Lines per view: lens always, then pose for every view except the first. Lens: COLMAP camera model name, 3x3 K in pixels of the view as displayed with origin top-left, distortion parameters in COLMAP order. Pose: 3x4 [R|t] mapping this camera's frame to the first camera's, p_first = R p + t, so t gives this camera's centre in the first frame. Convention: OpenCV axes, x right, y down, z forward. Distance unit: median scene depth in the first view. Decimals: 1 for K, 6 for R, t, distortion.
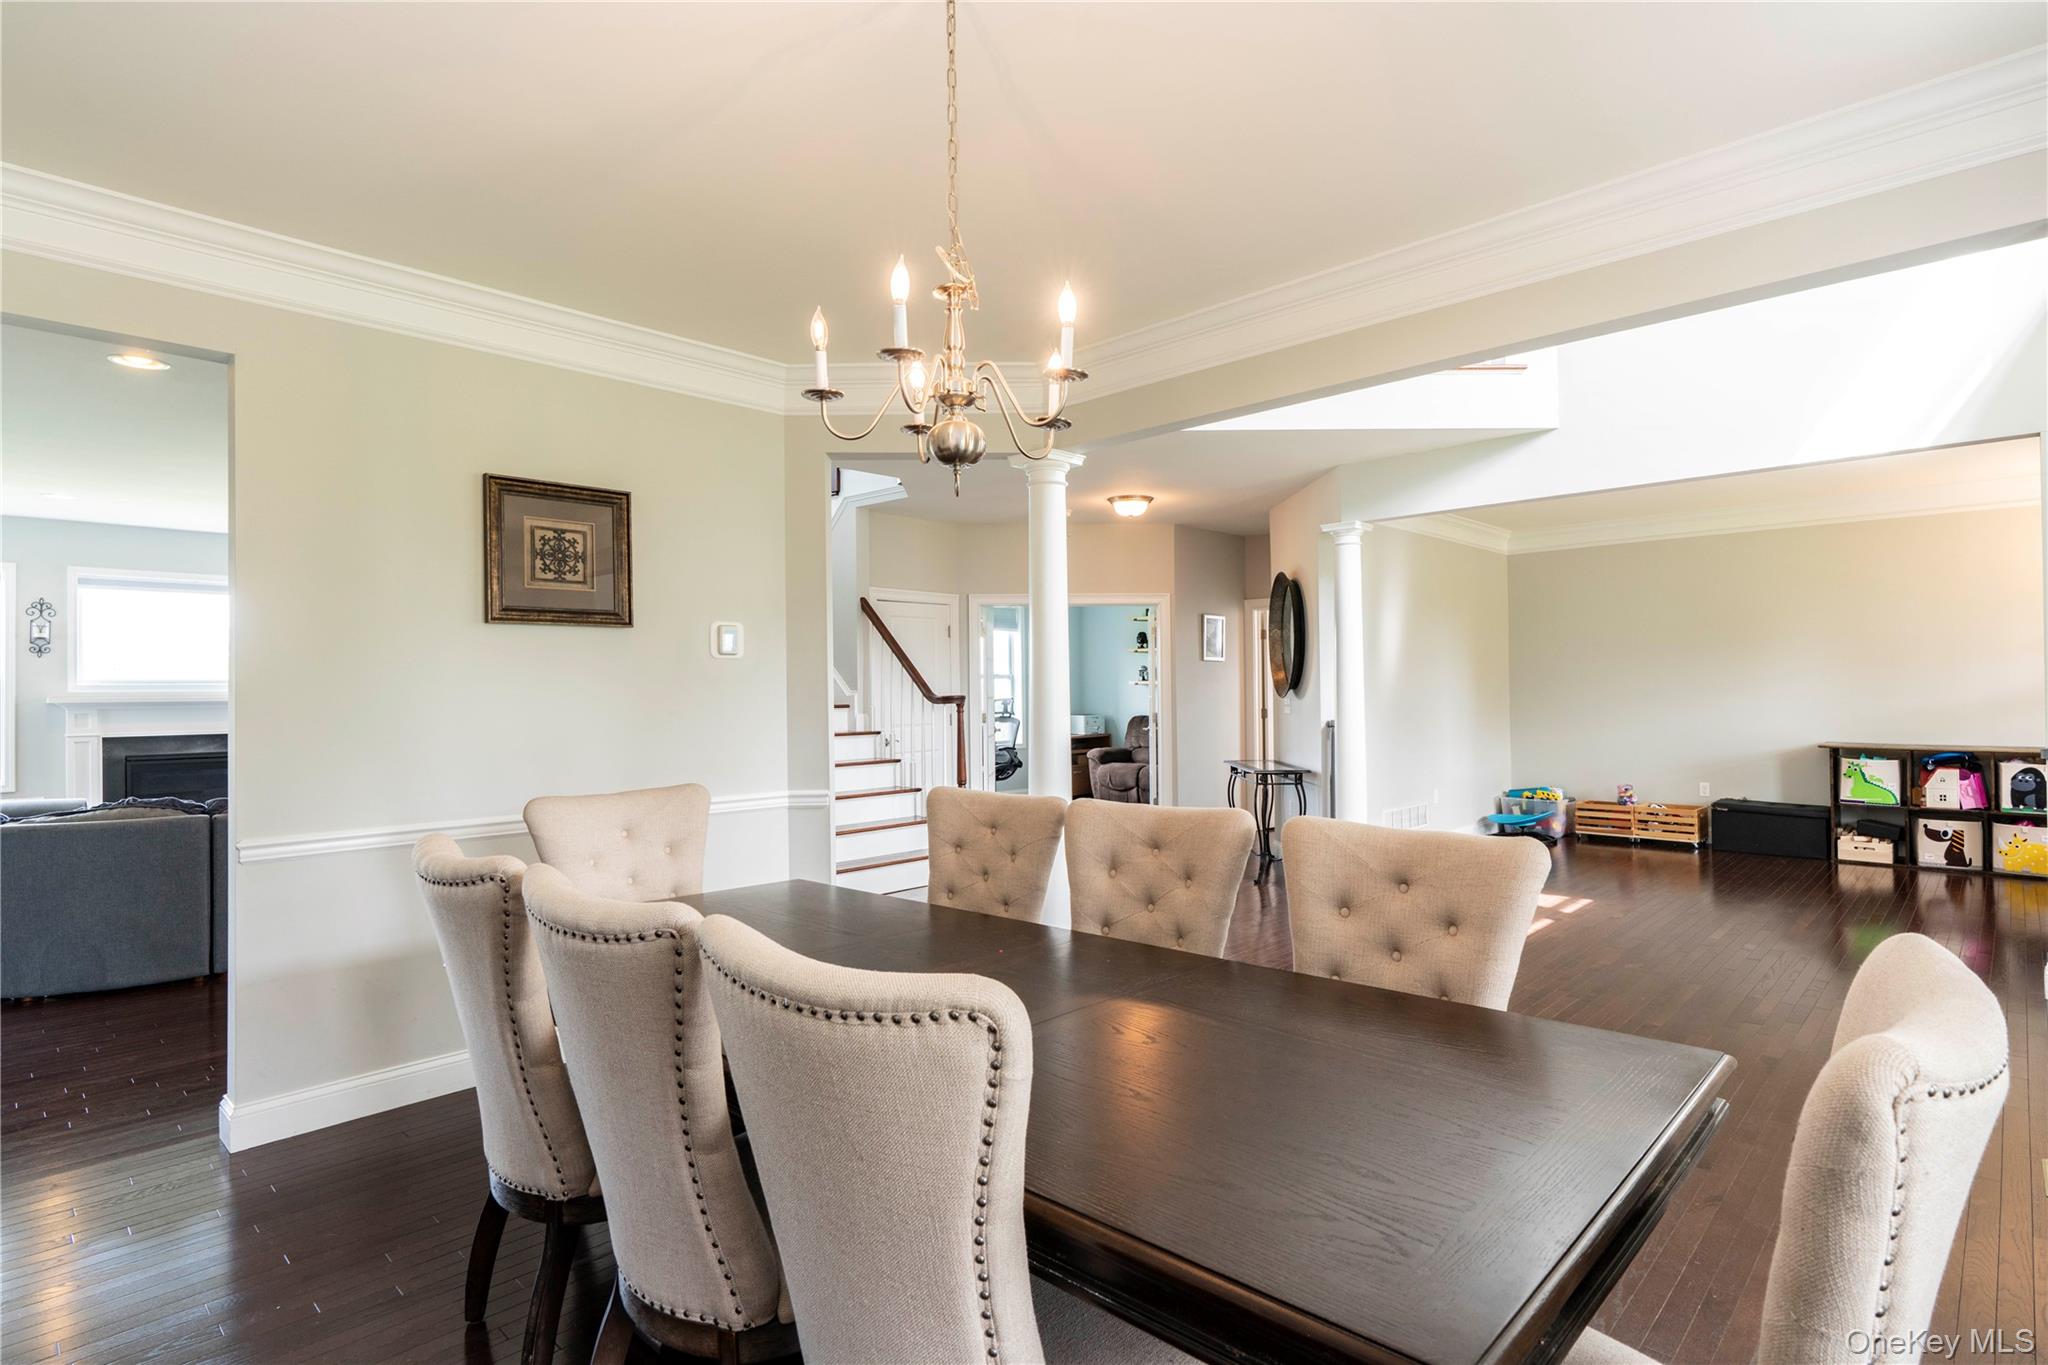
lens RADIAL K [[1033.0, 0, 1024.0], [0, 1033.0, 682.5], [0, 0, 1]] dist [0.002698, 0.000047]
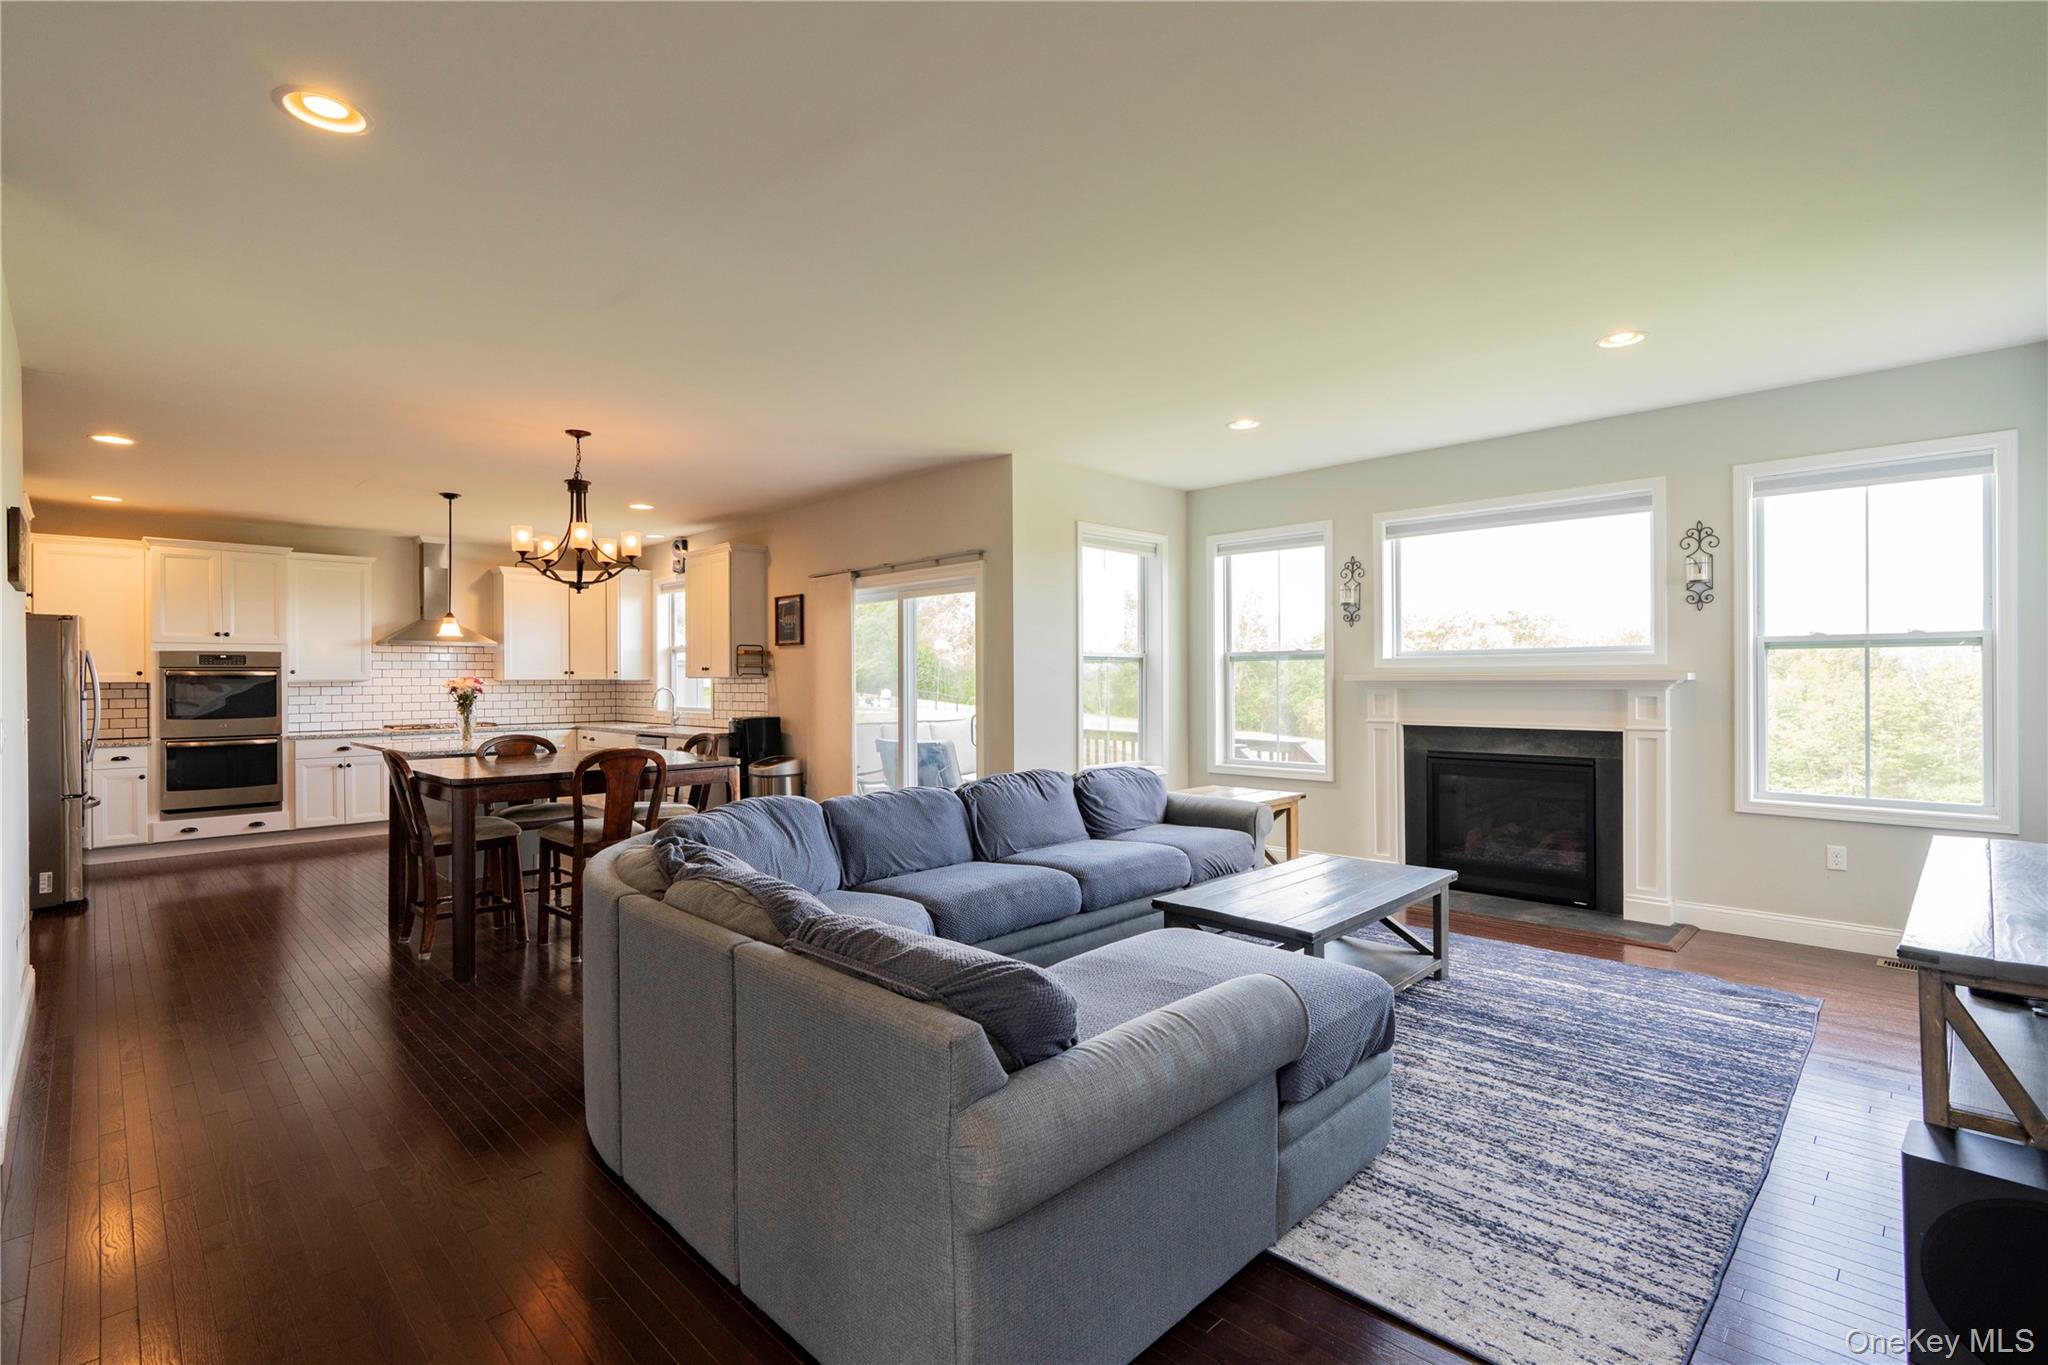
lens RADIAL K [[941.1, 0, 1029.8], [0, 941.1, 680.4], [0, 0, 1]] dist [-0.003871, -0.000518]
pose [[-0.018816, 0.011555, -0.999756, -0.185941], [0.014189, 0.999836, 0.011289, 0.007852], [0.999722, -0.013973, -0.018977, 0.801883]]
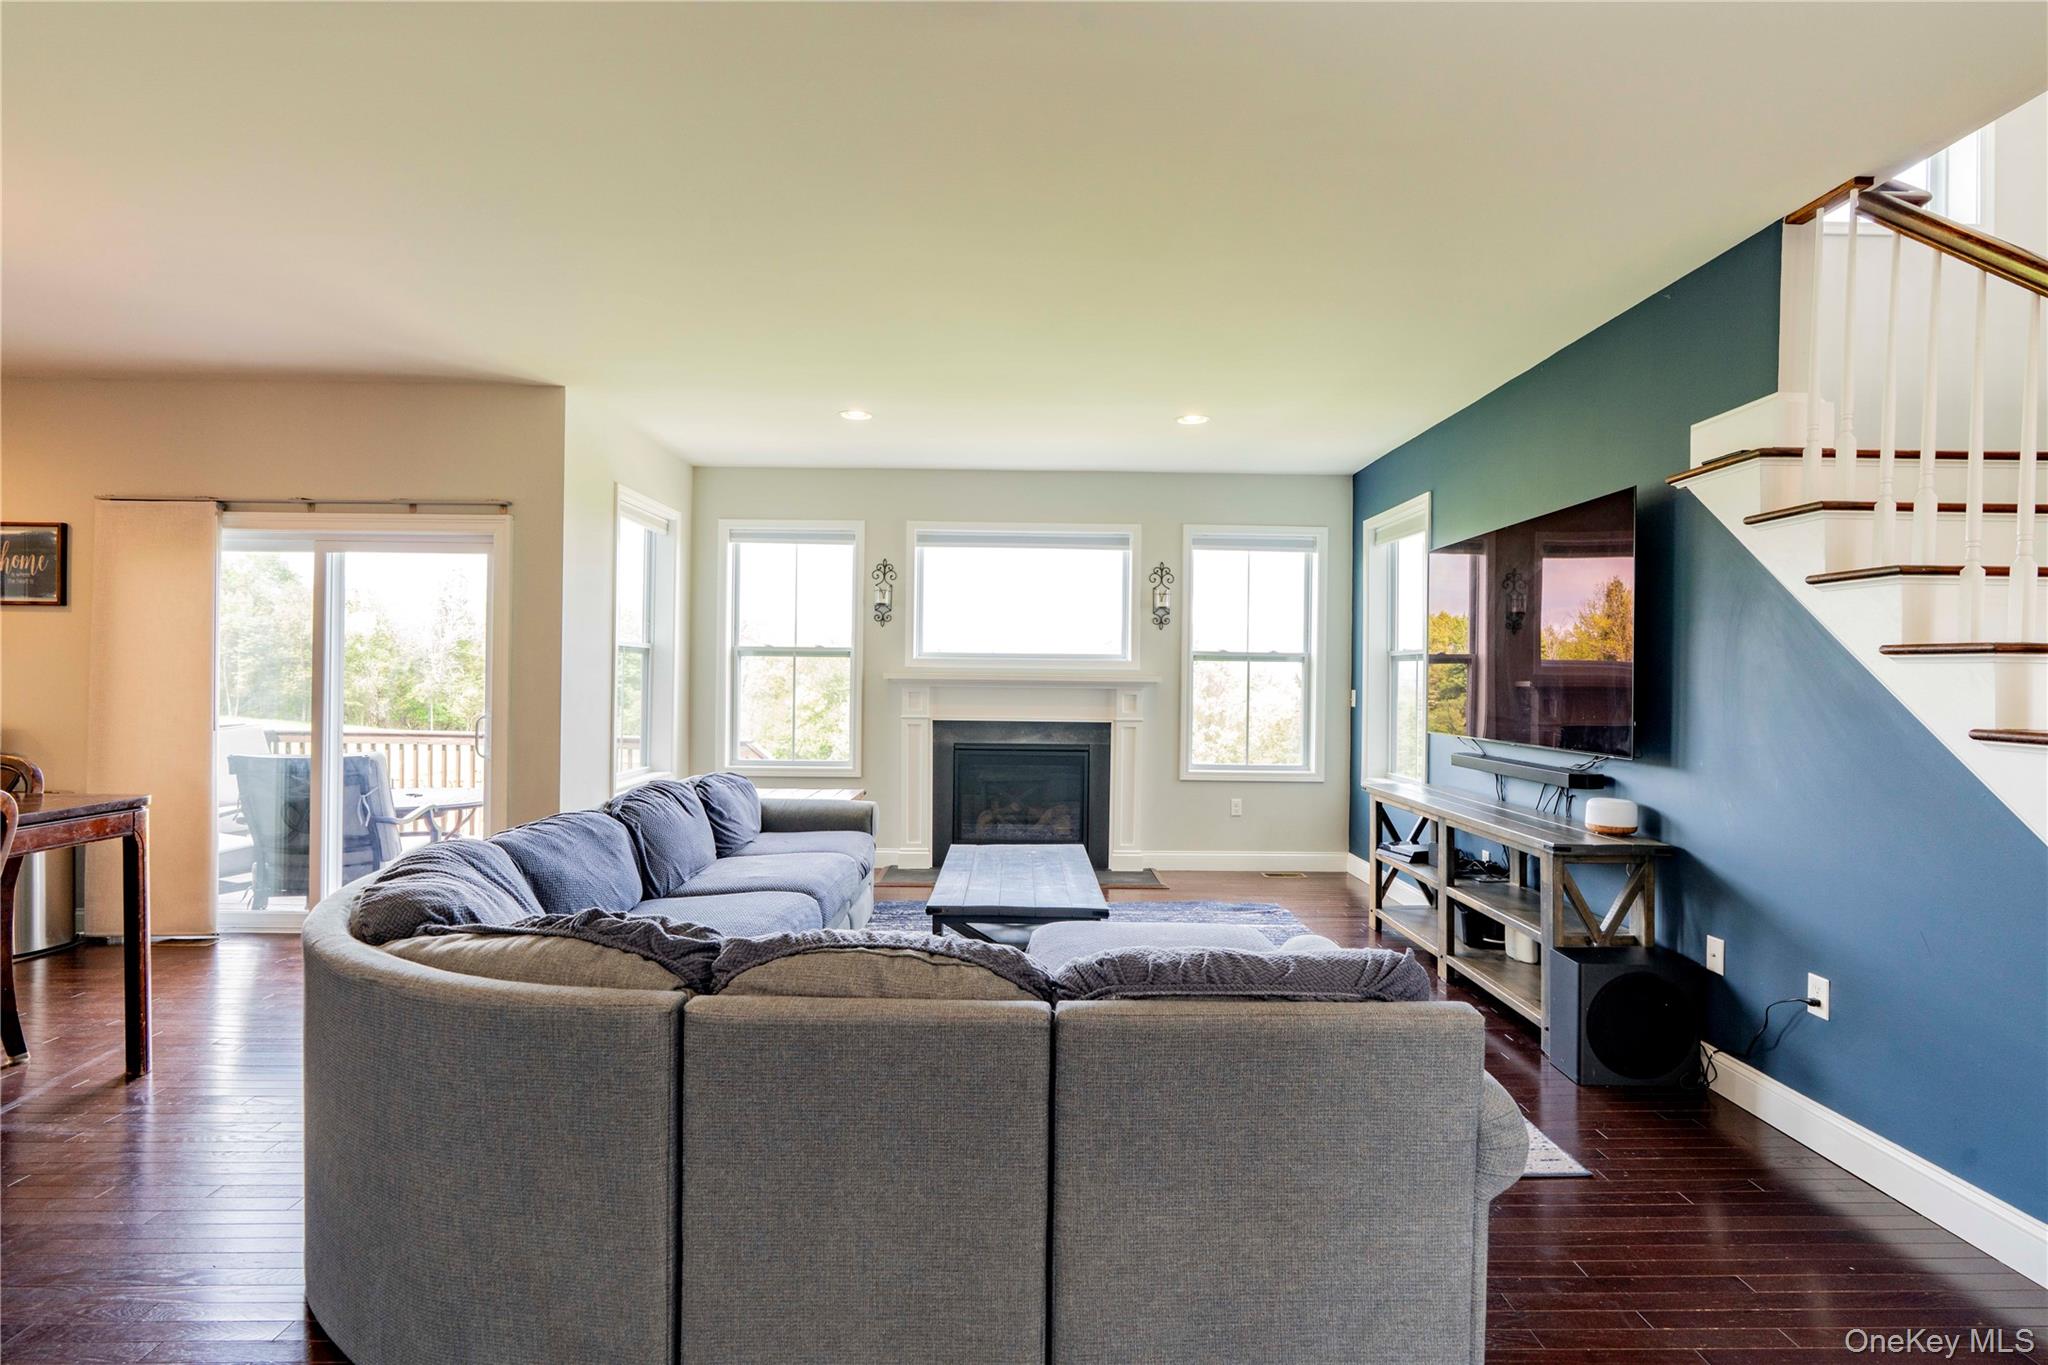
lens RADIAL K [[952.3, 0, 1021.1], [0, 952.3, 676.0], [0, 0, 1]] dist [0.001030, 0.000789]
pose [[0.696325, 0.016724, -0.717532, -0.306822], [-0.013378, 0.999857, 0.010322, 0.008371], [0.717602, 0.002412, 0.696449, 0.556368]]
